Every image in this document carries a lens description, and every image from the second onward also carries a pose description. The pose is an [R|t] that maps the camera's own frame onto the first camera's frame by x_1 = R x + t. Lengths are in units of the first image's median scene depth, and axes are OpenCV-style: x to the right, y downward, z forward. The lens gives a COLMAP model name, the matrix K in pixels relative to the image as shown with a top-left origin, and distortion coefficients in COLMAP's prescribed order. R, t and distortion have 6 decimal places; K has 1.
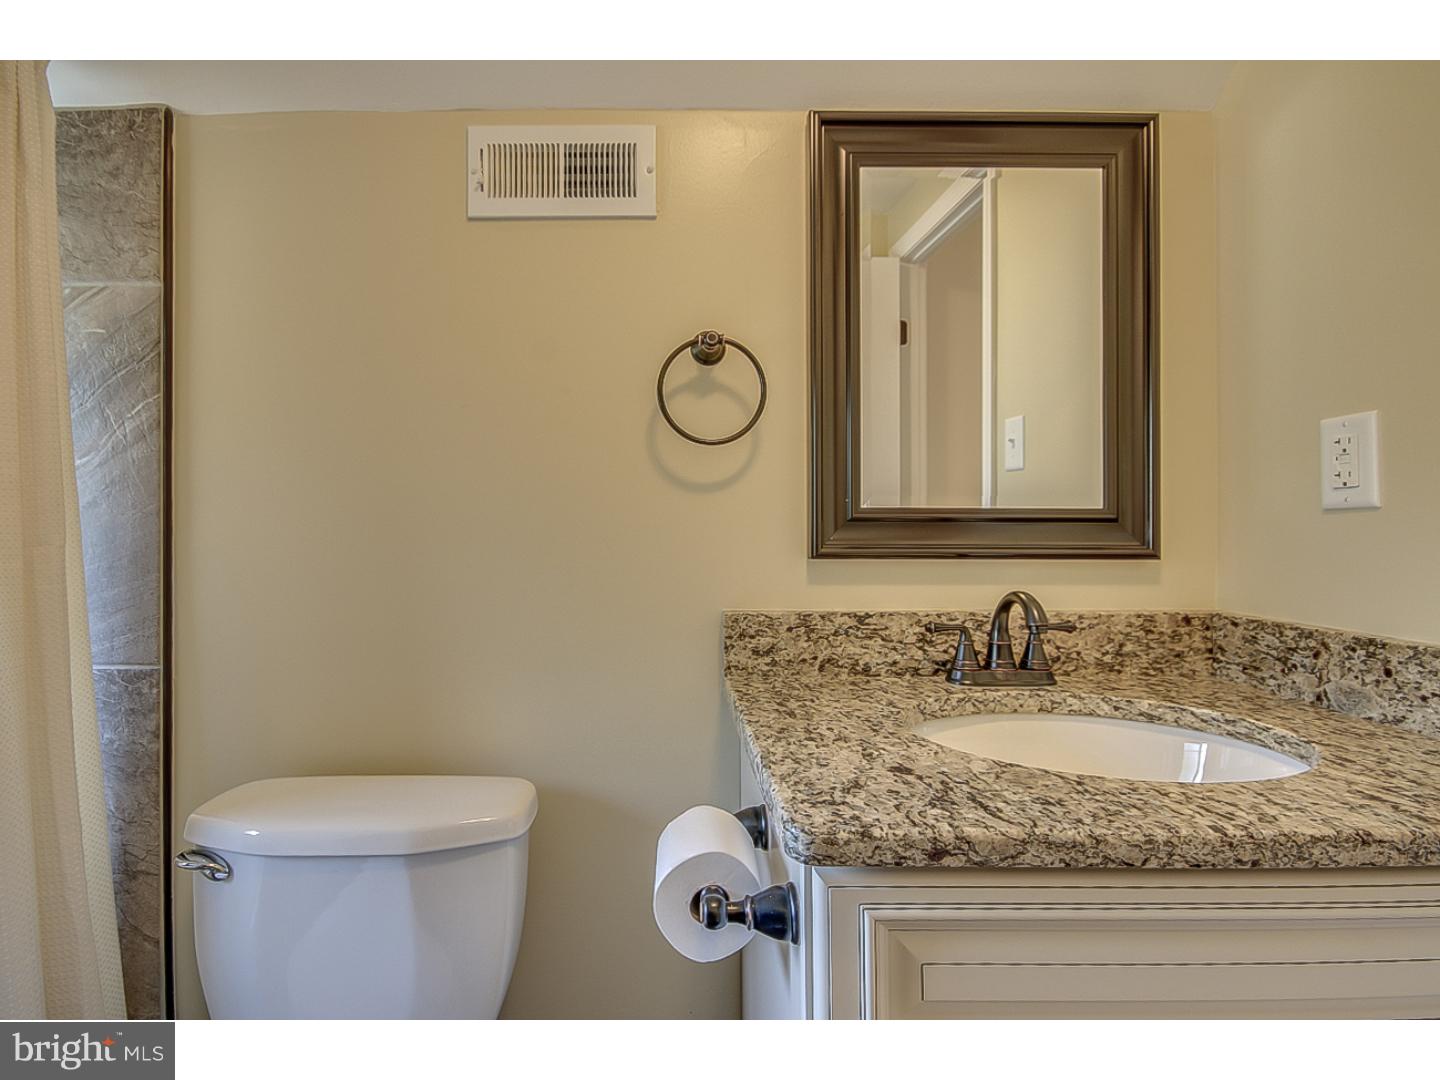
lens RADIAL K [[693.9, 0, 699.7], [0, 693.9, 509.3], [0, 0, 1]] dist [0.003557, -0.006680]
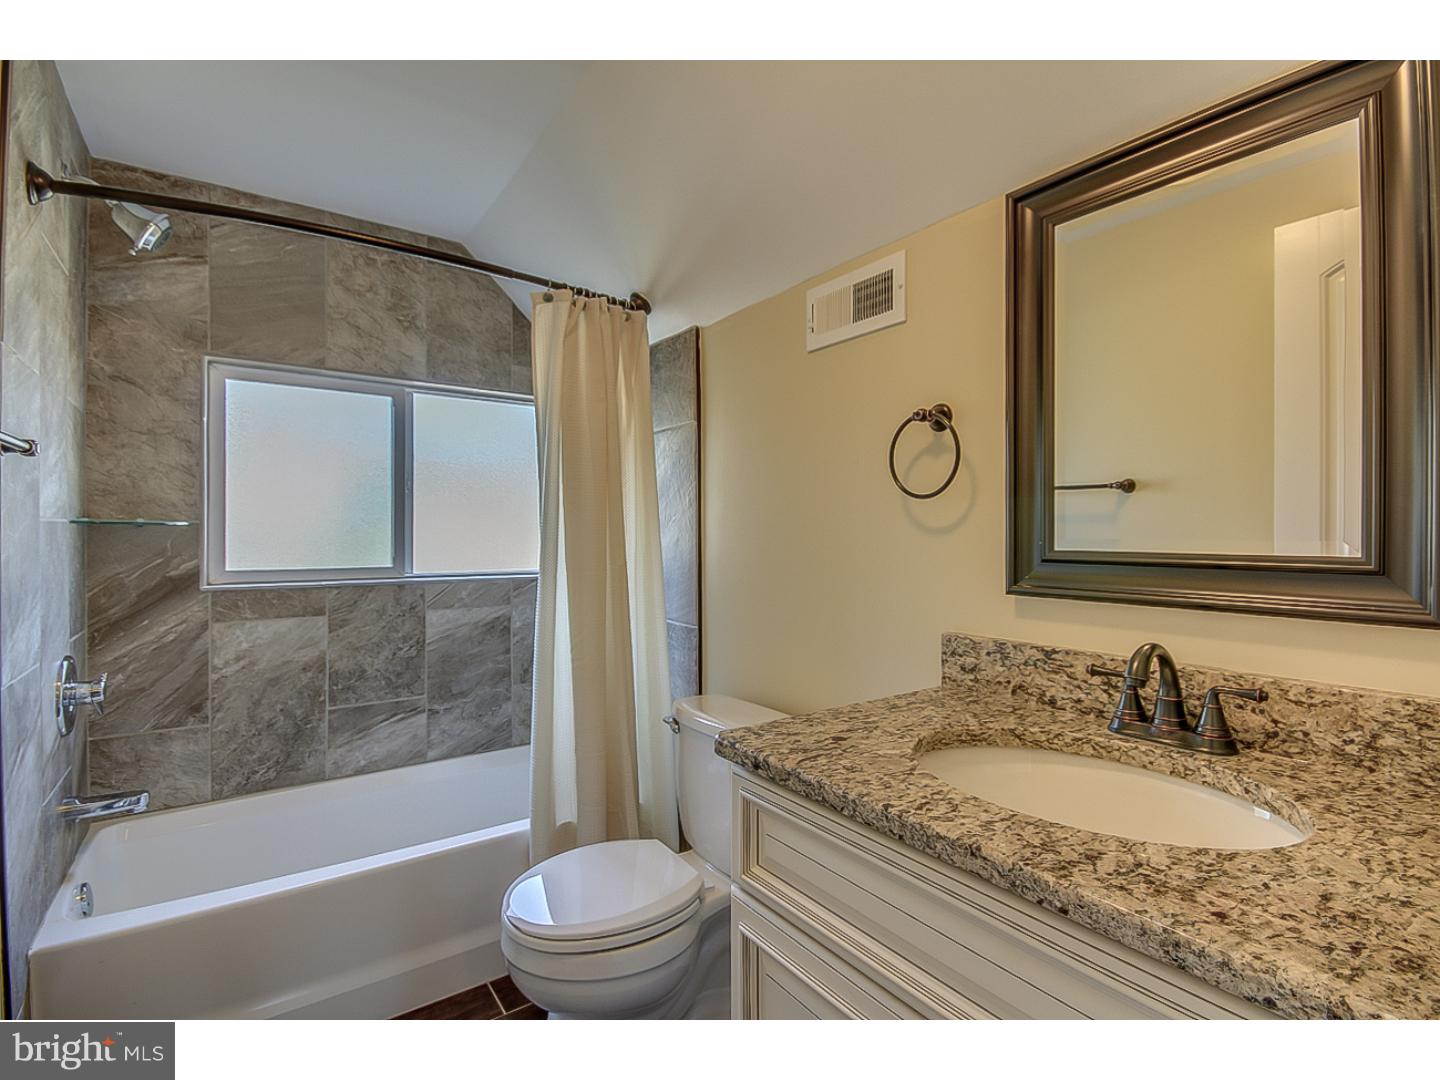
lens RADIAL K [[683.3, 0, 722.0], [0, 683.3, 523.1], [0, 0, 1]] dist [0.017379, -0.011809]
pose [[0.587060, -0.011153, -0.809466, 0.800992], [0.016372, 0.999864, -0.001903, -0.050742], [0.809378, -0.012136, 0.587163, -0.030522]]
